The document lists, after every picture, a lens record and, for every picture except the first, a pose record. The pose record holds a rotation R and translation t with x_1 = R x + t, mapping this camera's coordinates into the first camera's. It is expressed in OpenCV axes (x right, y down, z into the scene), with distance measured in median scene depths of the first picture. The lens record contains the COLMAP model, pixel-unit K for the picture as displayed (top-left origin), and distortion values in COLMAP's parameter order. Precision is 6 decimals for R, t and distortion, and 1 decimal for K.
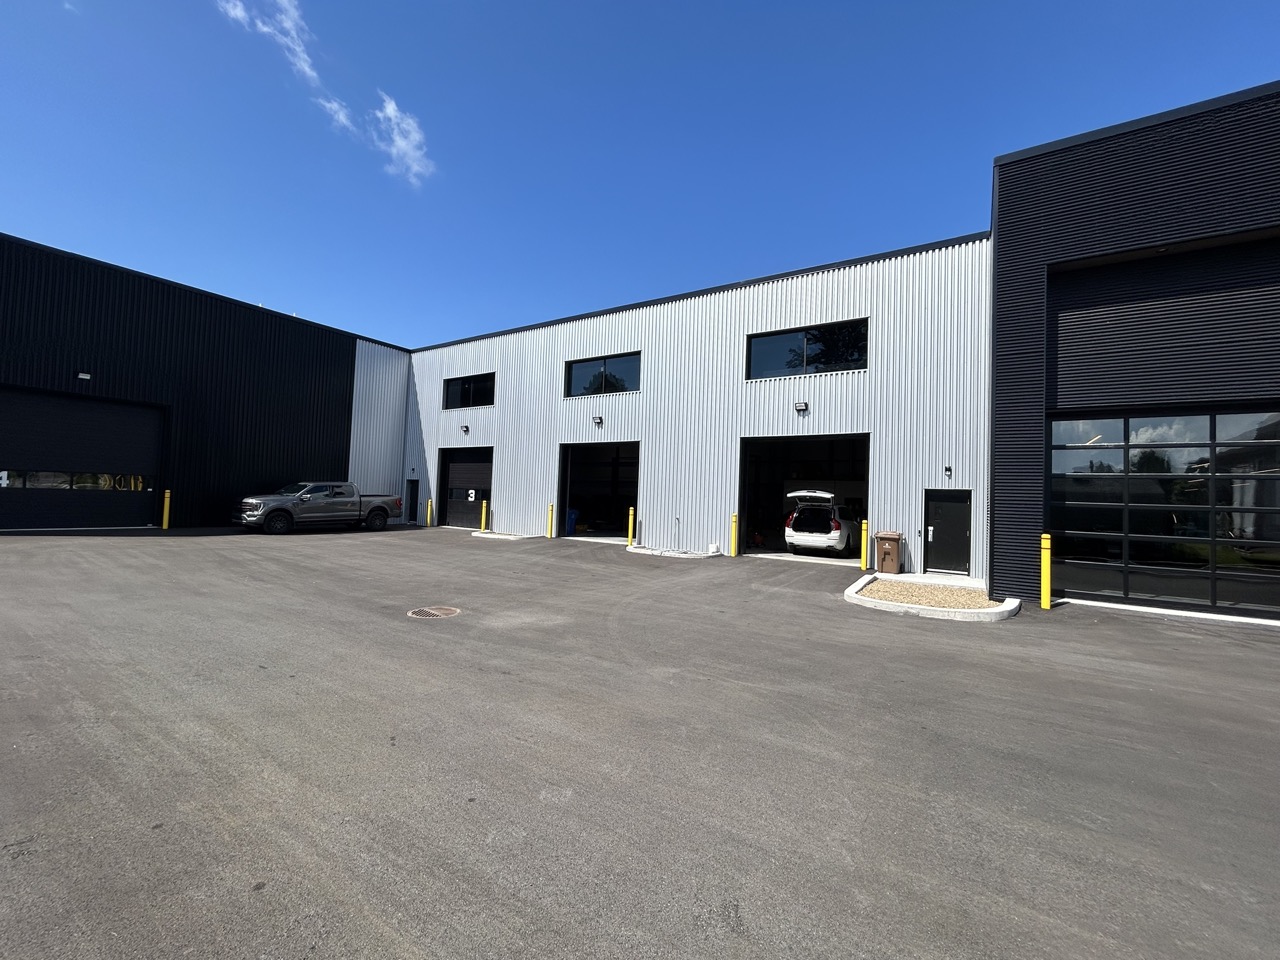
lens RADIAL K [[518.4, 0, 635.7], [0, 518.4, 479.4], [0, 0, 1]] dist [0.000779, -0.000004]
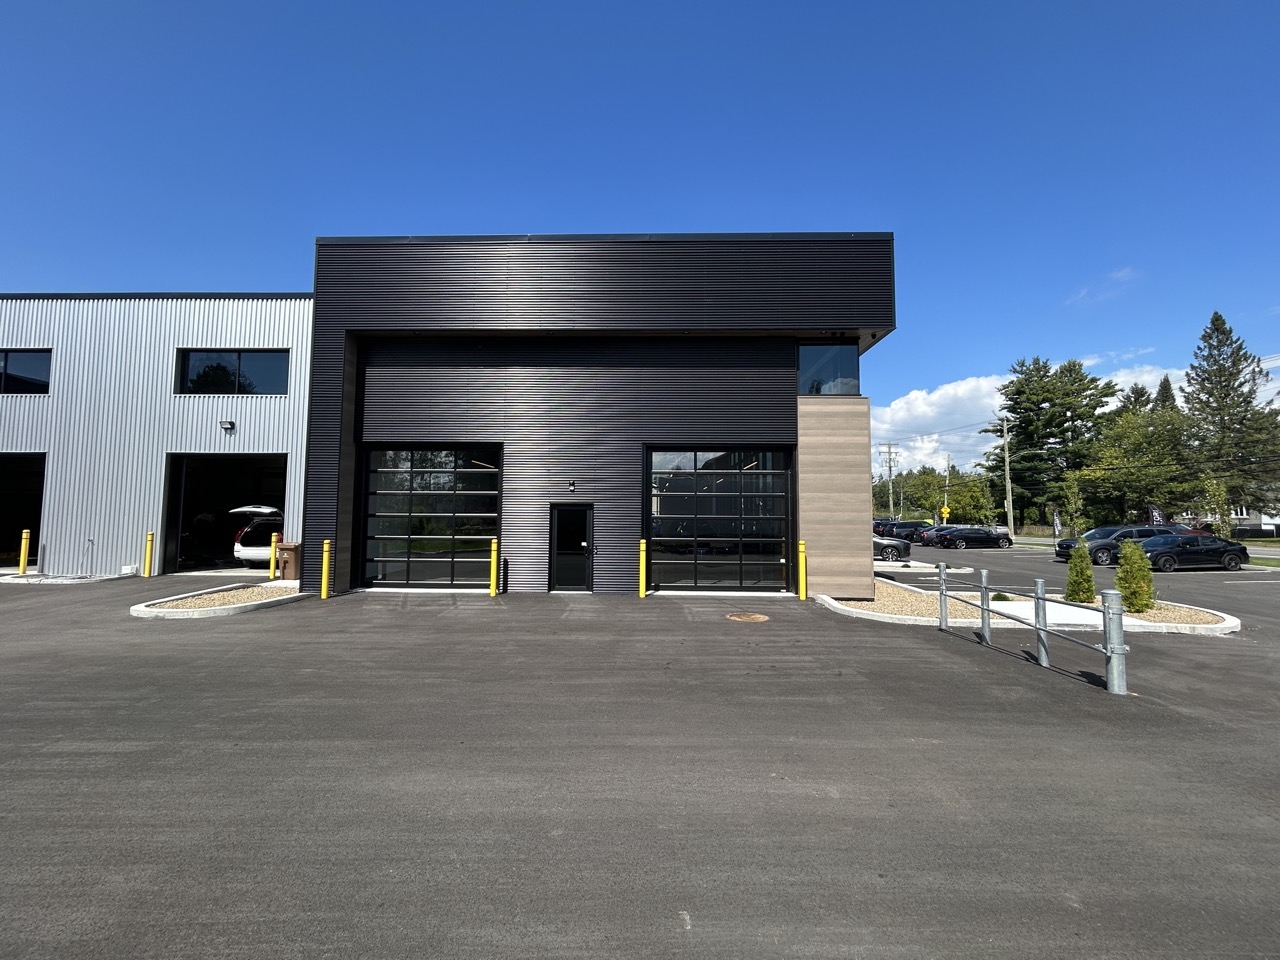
lens RADIAL K [[518.4, 0, 635.7], [0, 518.4, 479.4], [0, 0, 1]] dist [0.000779, -0.000004]
pose [[0.846424, 0.012774, 0.532357, 0.423270], [0.005892, 0.999426, -0.033350, 0.006084], [-0.532477, 0.031365, 0.845863, -0.277007]]
